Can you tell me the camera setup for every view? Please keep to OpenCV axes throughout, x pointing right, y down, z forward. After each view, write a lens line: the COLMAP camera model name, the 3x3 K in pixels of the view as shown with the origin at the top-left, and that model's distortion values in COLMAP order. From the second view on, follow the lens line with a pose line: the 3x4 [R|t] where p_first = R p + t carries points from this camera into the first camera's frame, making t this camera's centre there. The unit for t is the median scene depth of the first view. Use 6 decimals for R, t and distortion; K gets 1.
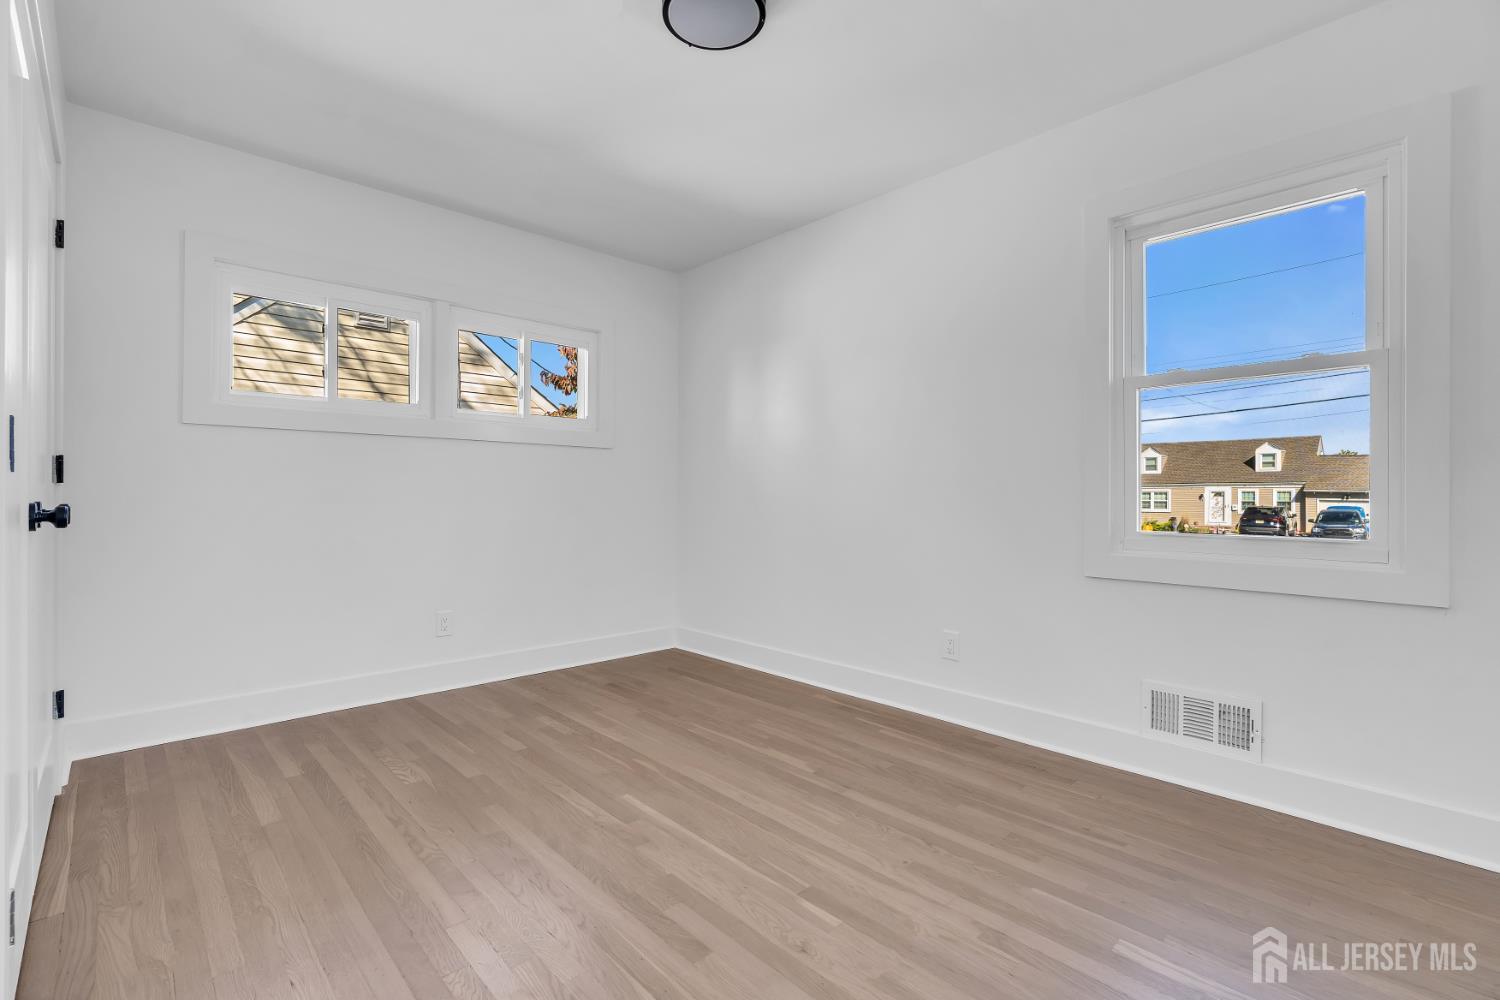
lens RADIAL K [[676.7, 0, 750.0], [0, 676.7, 500.0], [0, 0, 1]] dist [-0.014074, 0.007028]
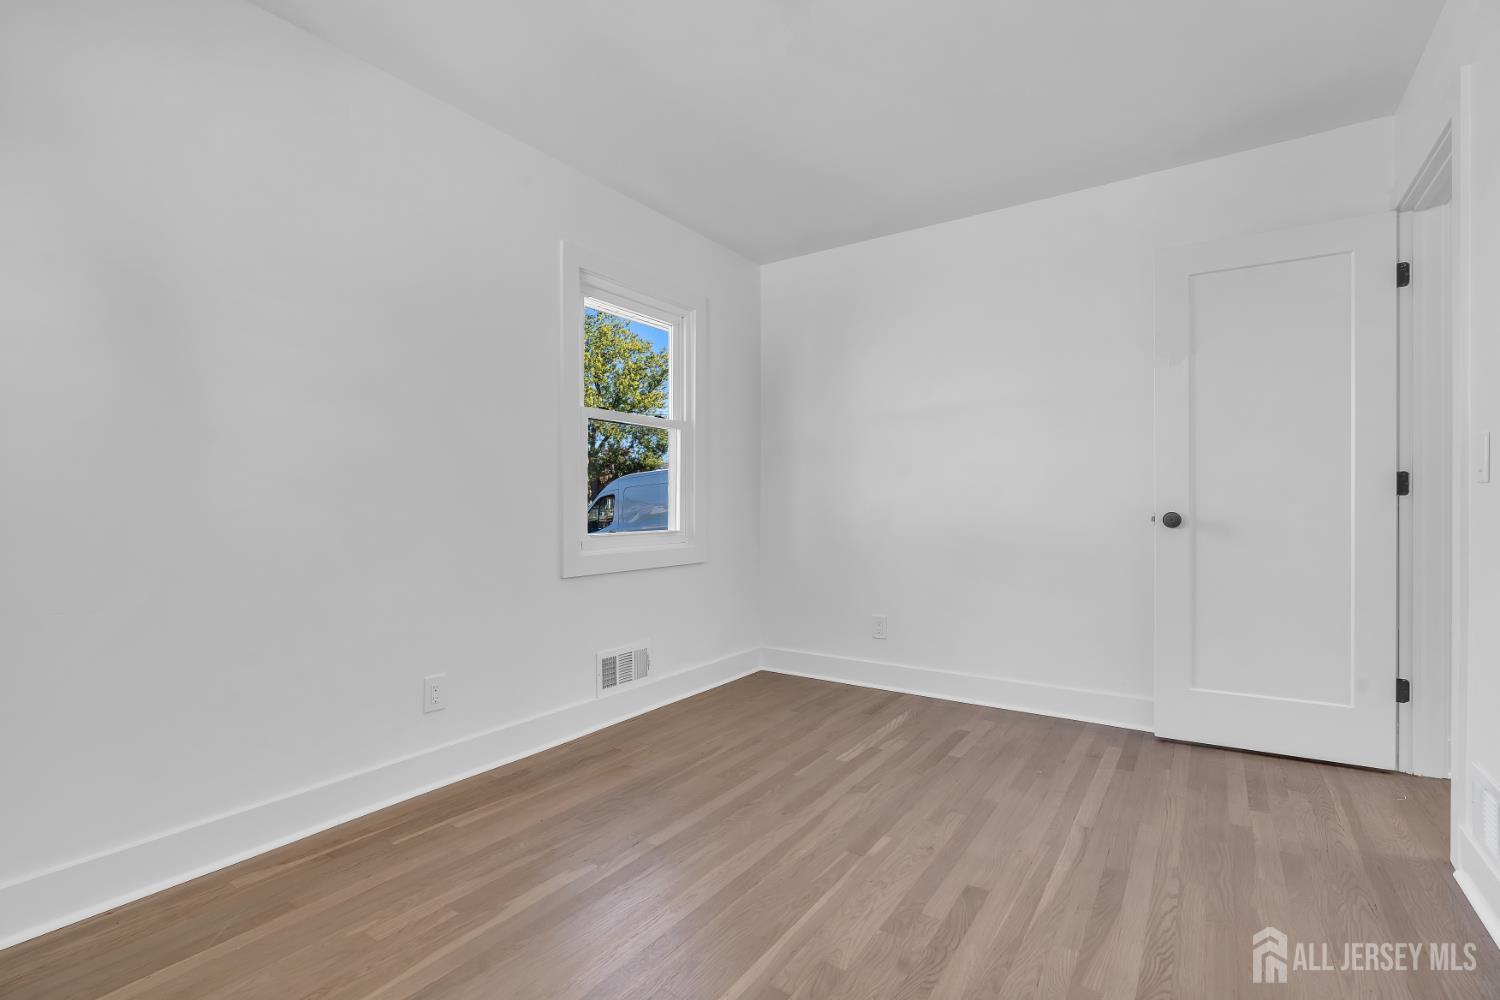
lens RADIAL K [[684.2, 0, 750.0], [0, 684.2, 500.0], [0, 0, 1]] dist [-0.011540, 0.000151]
pose [[-0.216166, 0.002860, 0.976352, -0.650916], [0.010033, 0.999949, -0.000708, -0.009378], [-0.976305, 0.009643, -0.216184, 0.920021]]
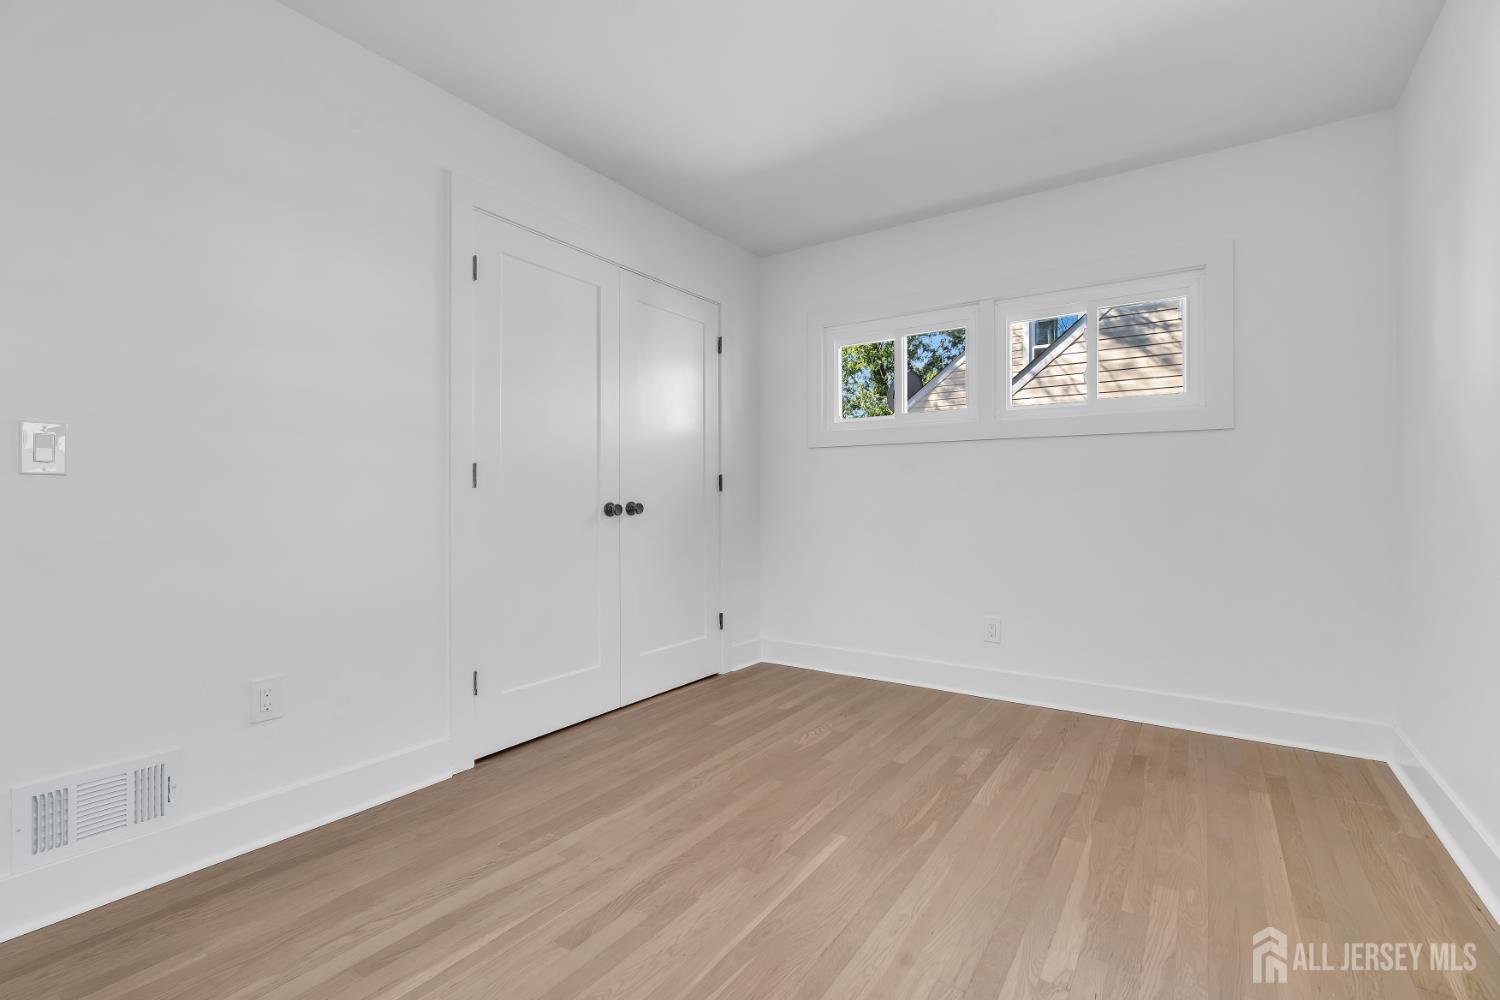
lens RADIAL K [[676.7, 0, 750.0], [0, 676.7, 500.0], [0, 0, 1]] dist [-0.014074, 0.007028]
pose [[0.215773, 0.000533, -0.976443, 0.551330], [-0.006822, 0.999976, -0.000961, -0.000117], [0.976420, 0.006869, 0.215772, 0.585570]]
